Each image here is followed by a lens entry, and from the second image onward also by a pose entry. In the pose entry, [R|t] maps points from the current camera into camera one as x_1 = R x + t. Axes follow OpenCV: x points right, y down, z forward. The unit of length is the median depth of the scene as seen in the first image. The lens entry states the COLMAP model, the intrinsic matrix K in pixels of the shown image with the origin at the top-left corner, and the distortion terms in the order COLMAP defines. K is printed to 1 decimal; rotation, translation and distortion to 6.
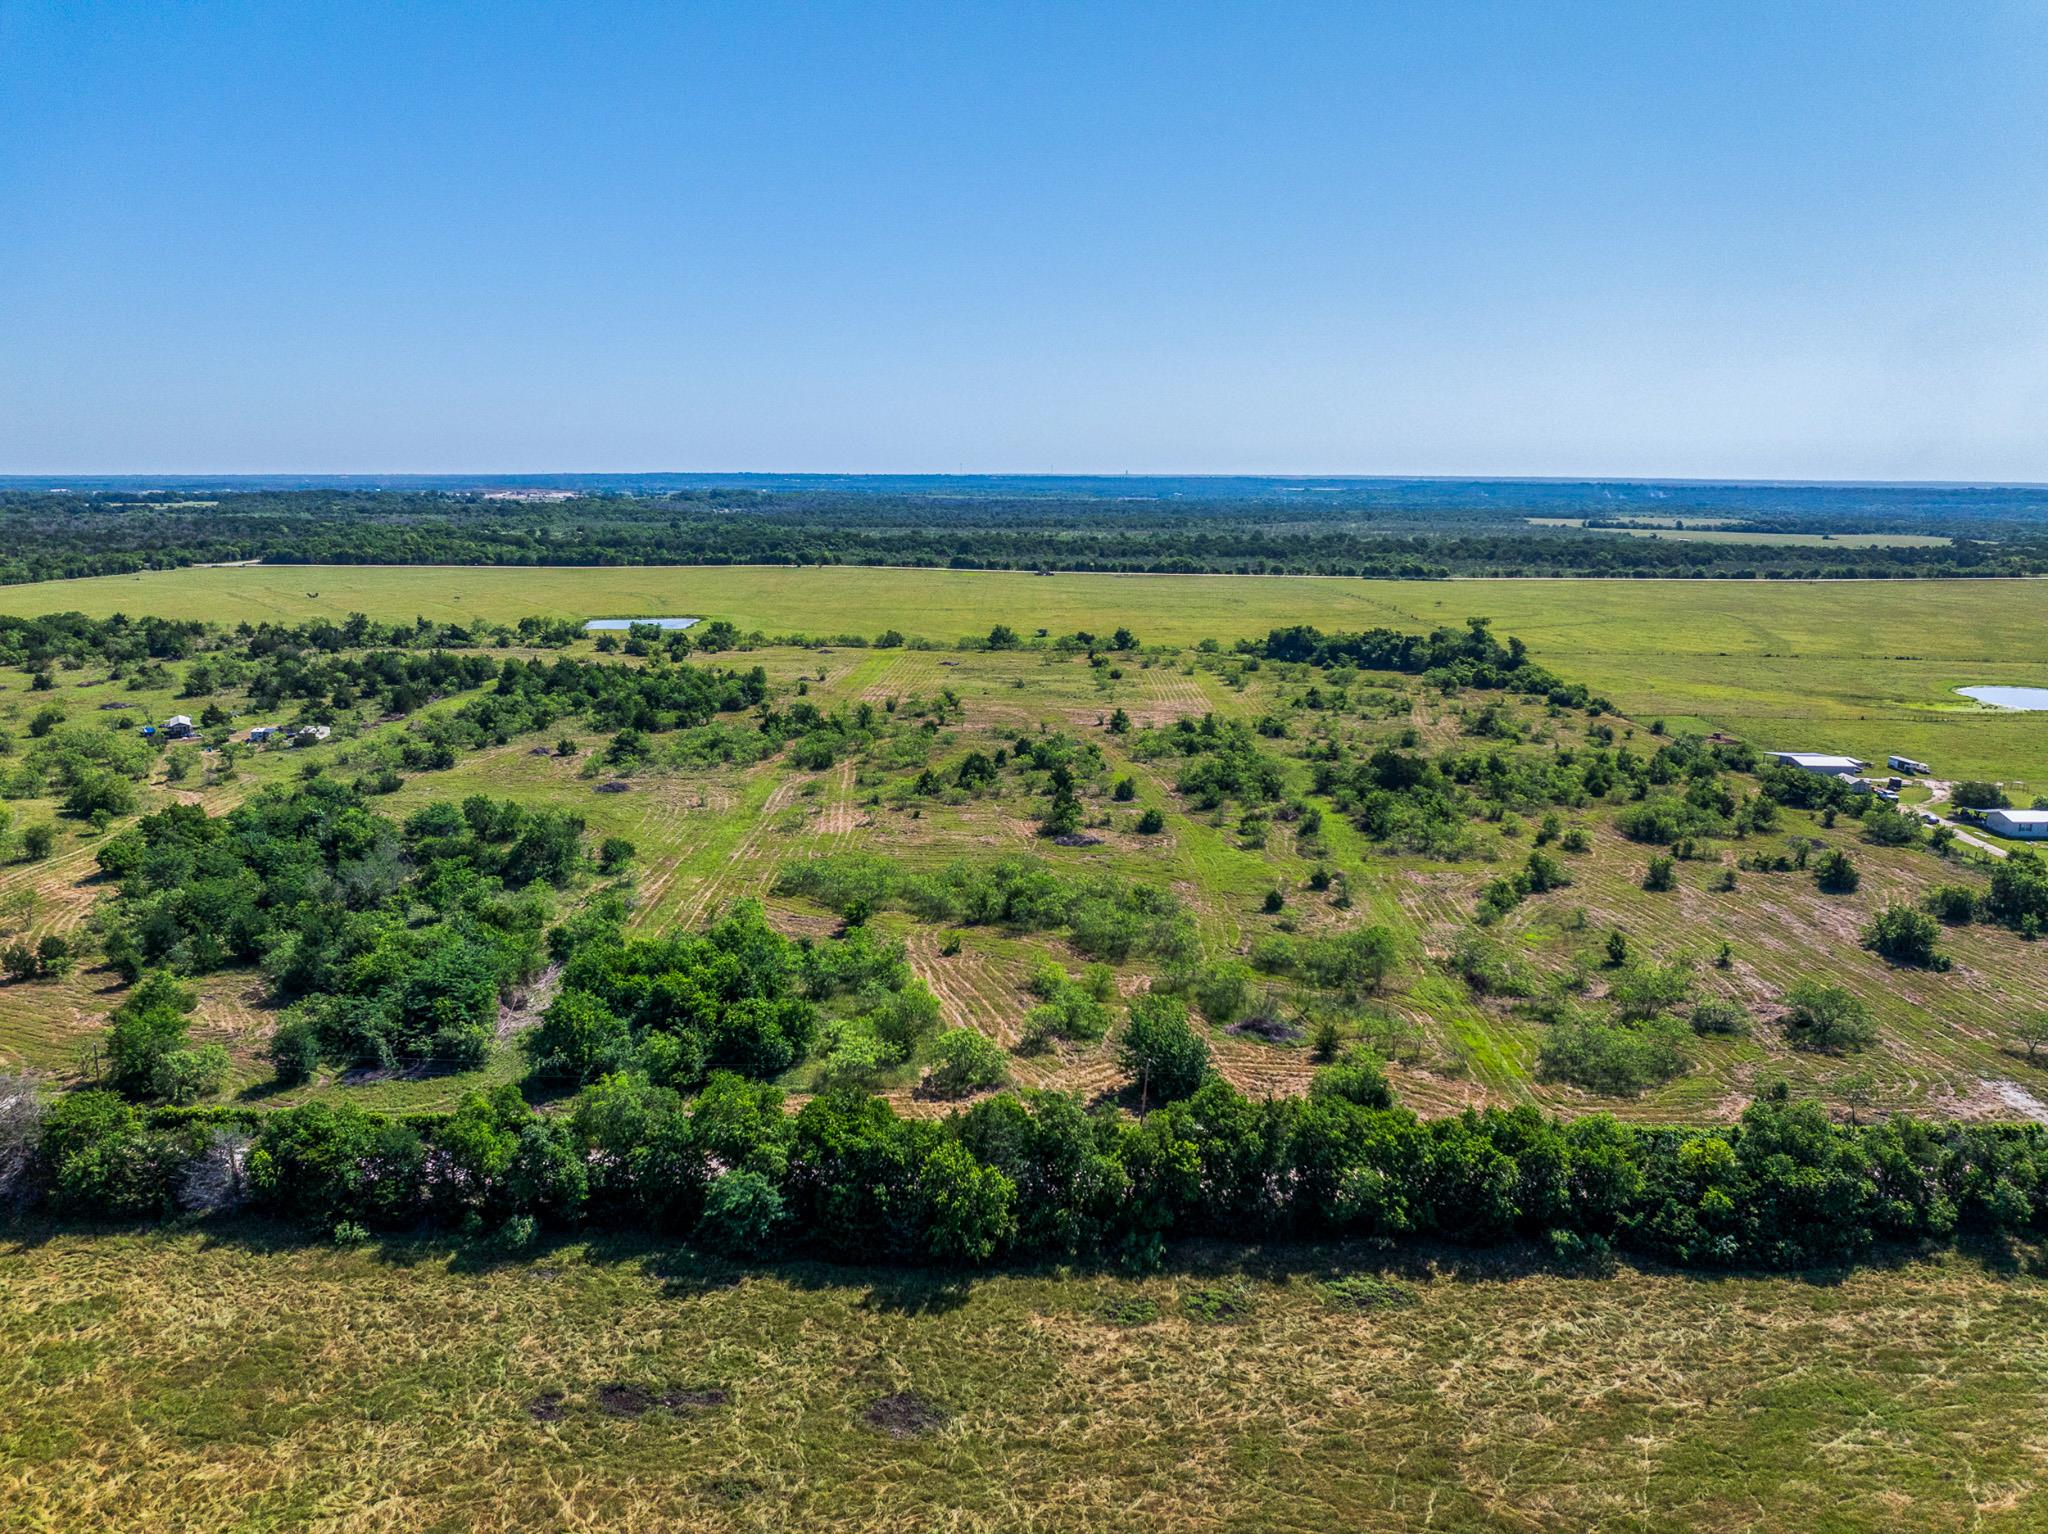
lens RADIAL K [[1434.2, 0, 1025.2], [0, 1434.2, 767.0], [0, 0, 1]] dist [-0.055506, -0.001351]
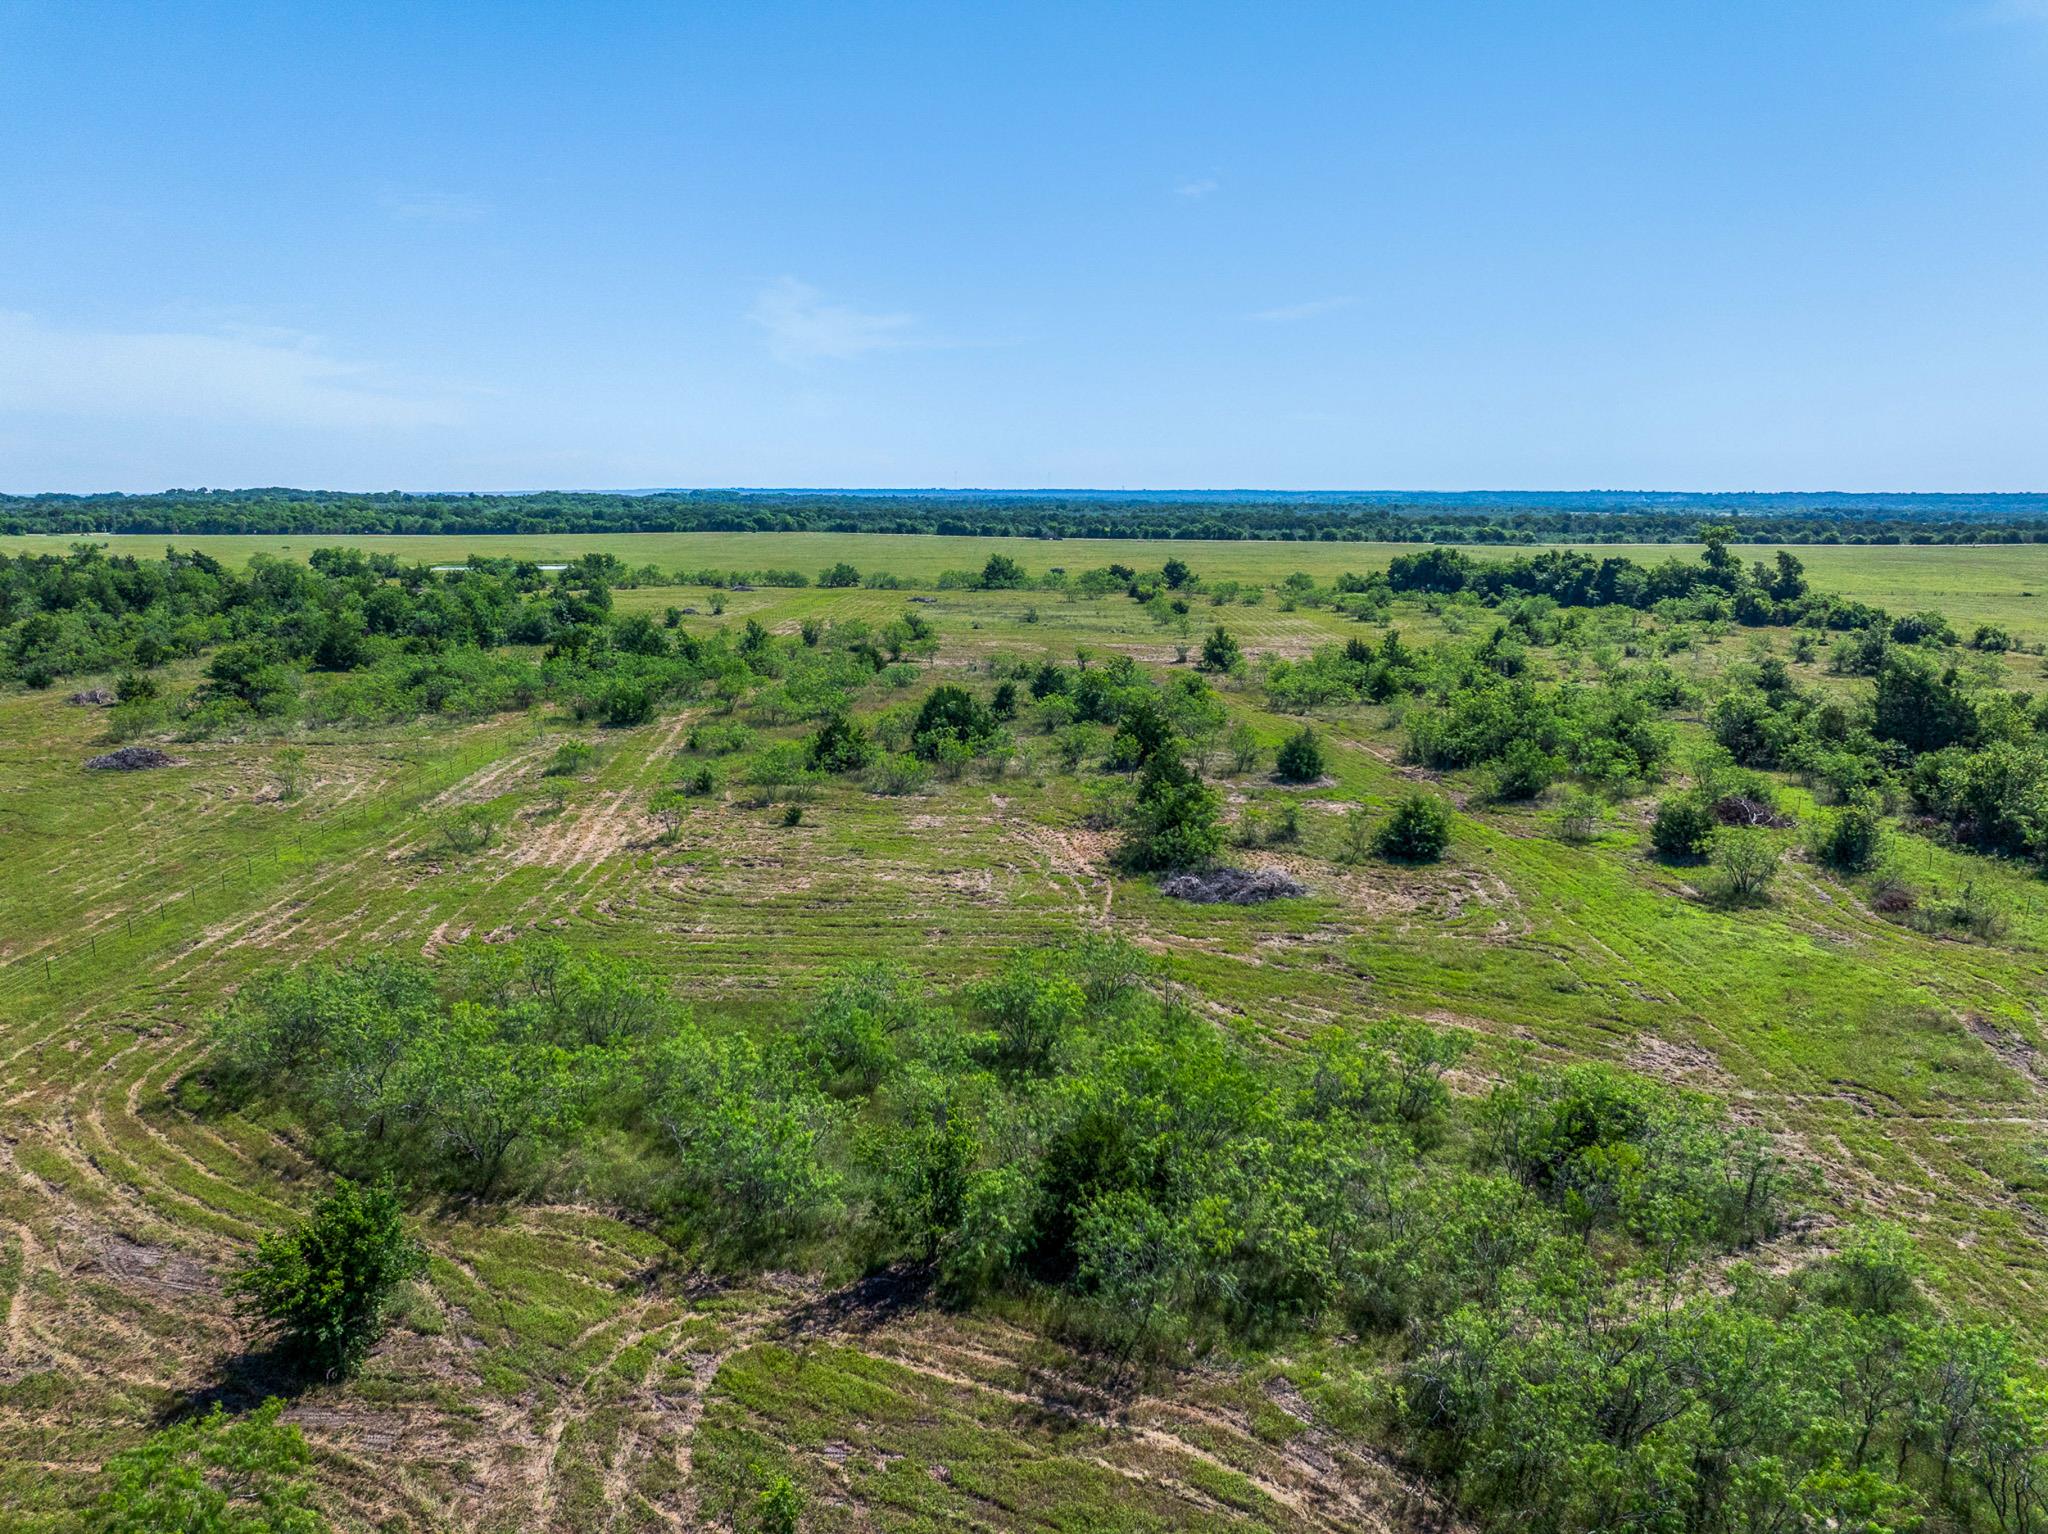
lens RADIAL K [[1434.2, 0, 1022.2], [0, 1434.2, 769.7], [0, 0, 1]] dist [-0.055506, -0.001351]
pose [[0.999990, -0.004431, 0.000190, -0.011870], [0.004433, 0.999931, -0.010856, 0.022325], [-0.000142, 0.010857, 0.999941, 0.546791]]
